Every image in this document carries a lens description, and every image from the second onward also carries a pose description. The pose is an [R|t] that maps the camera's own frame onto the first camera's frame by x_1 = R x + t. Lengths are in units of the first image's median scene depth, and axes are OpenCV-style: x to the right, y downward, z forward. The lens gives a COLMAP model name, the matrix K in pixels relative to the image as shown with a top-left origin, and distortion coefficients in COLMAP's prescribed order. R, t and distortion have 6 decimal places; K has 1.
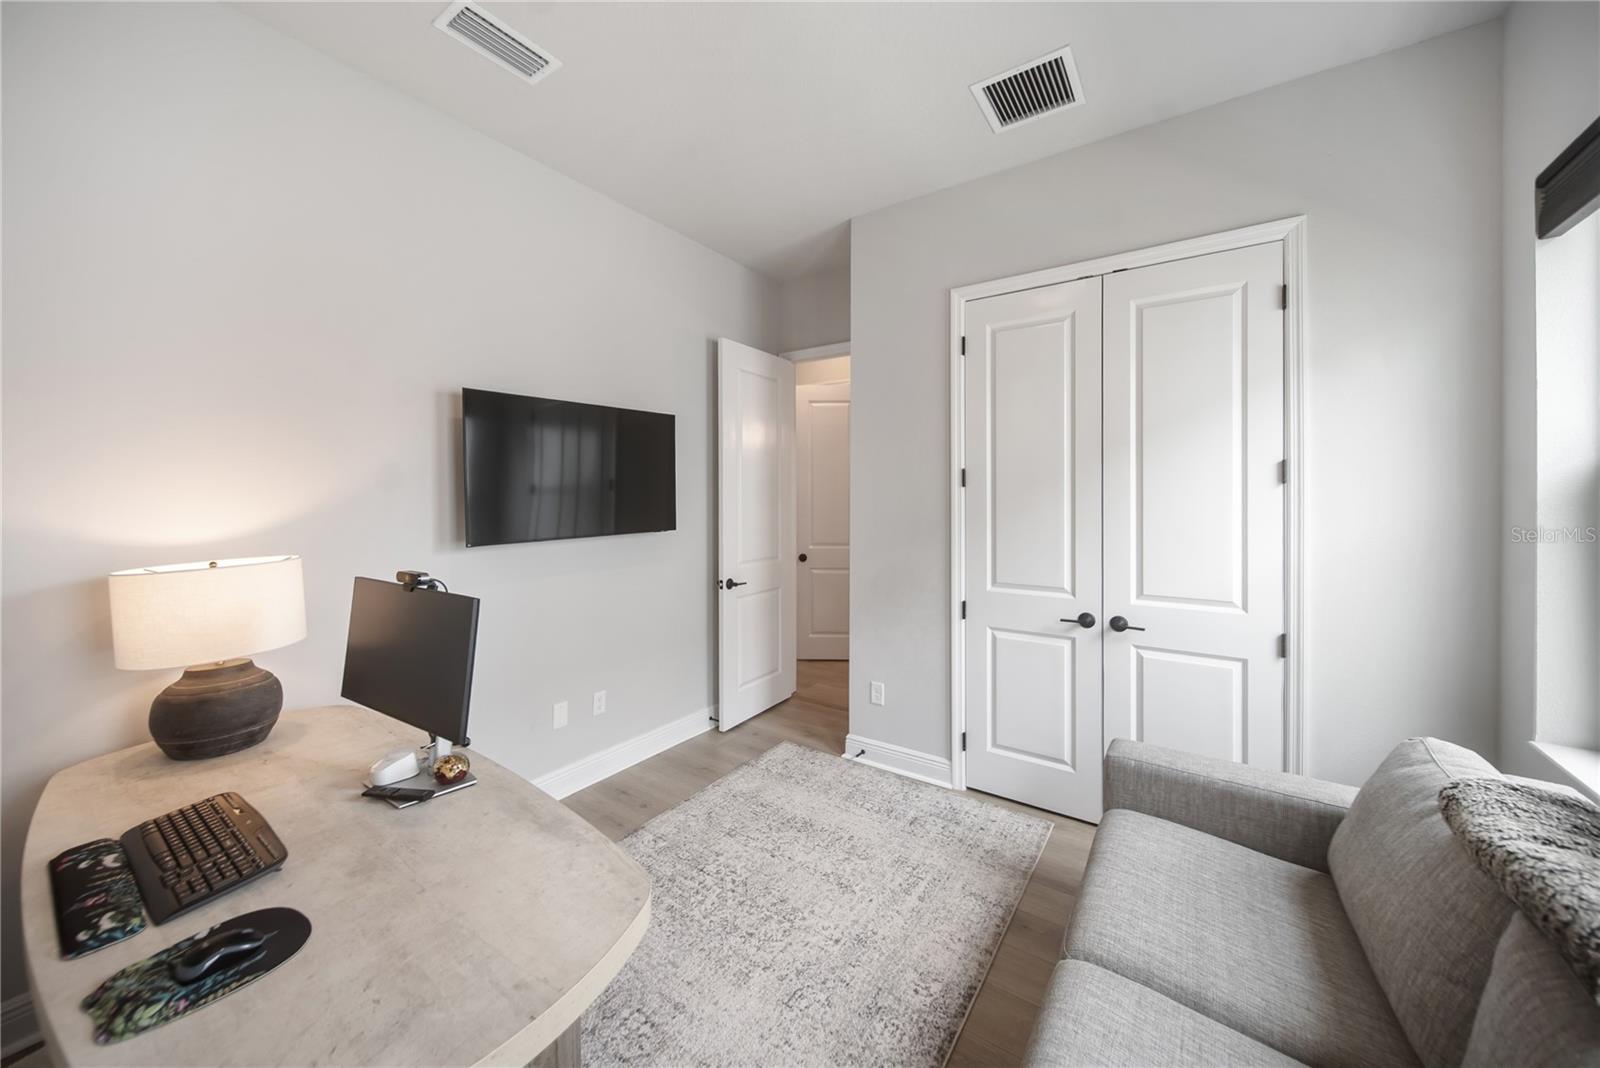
lens RADIAL K [[582.3, 0, 793.2], [0, 582.3, 496.1], [0, 0, 1]] dist [0.000196, -0.000114]
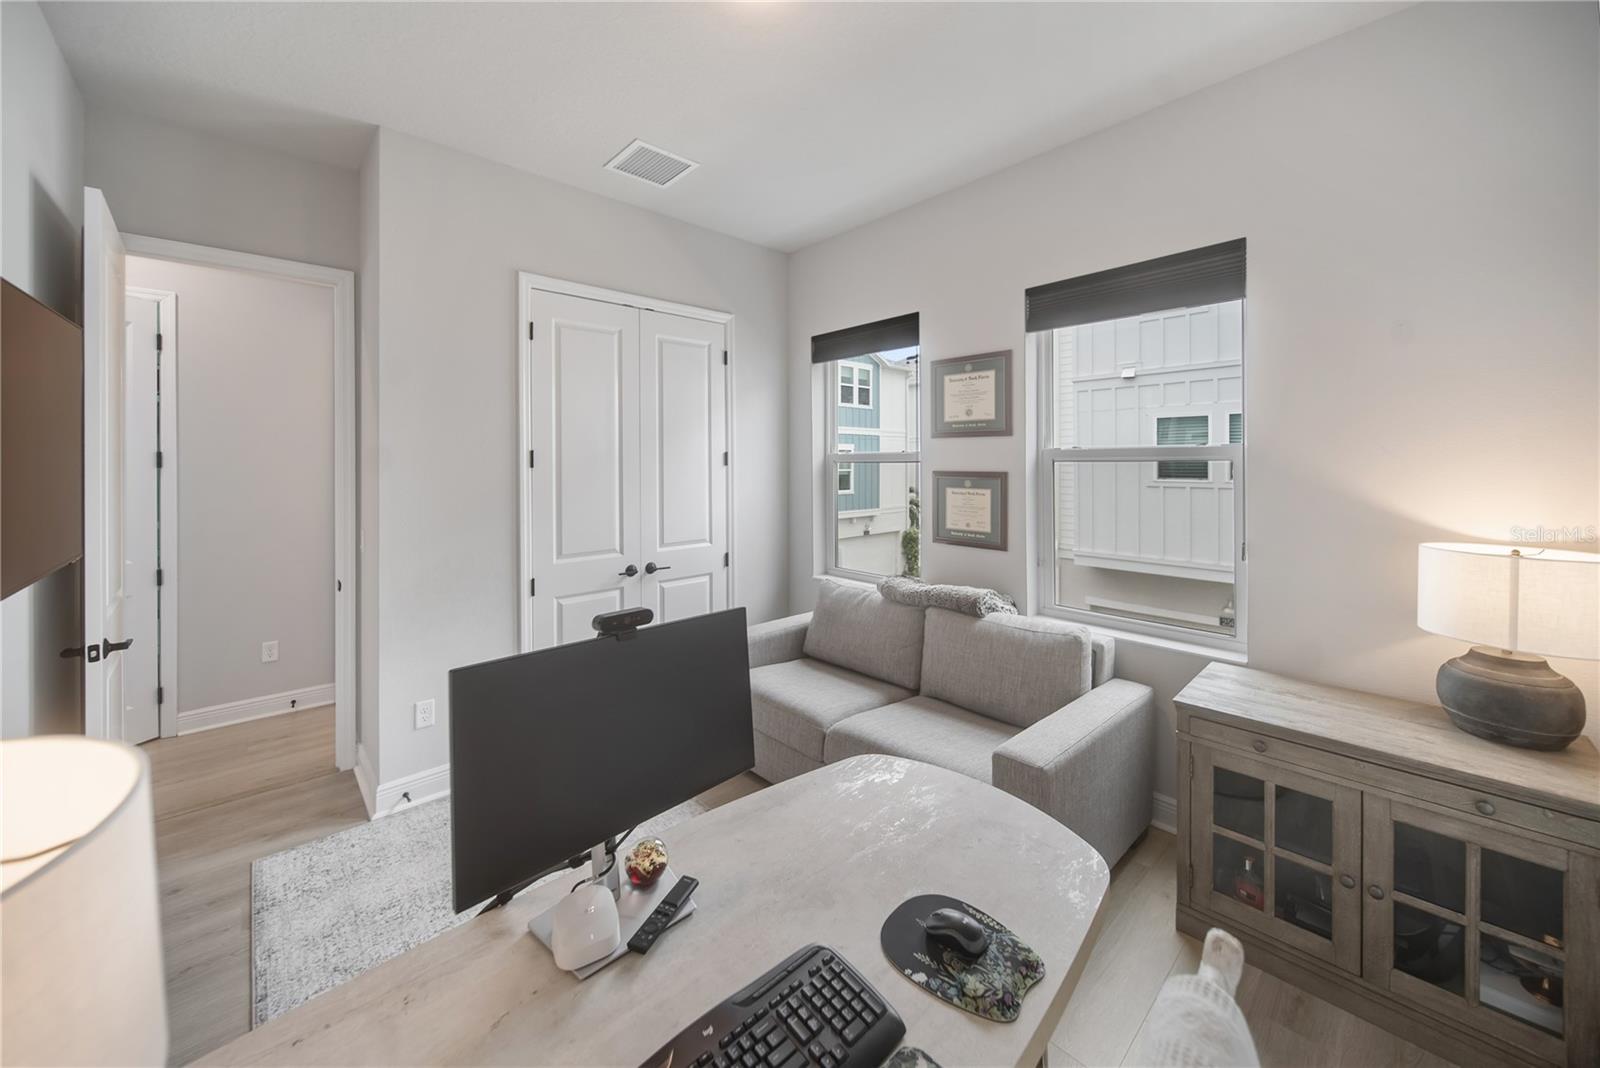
lens RADIAL K [[596.9, 0, 799.1], [0, 596.9, 462.9], [0, 0, 1]] dist [0.000166, -0.000033]
pose [[0.209694, -0.001873, 0.977765, -0.747880], [0.005496, 0.999985, 0.000737, -0.026698], [-0.977752, 0.005220, 0.209701, 0.370089]]
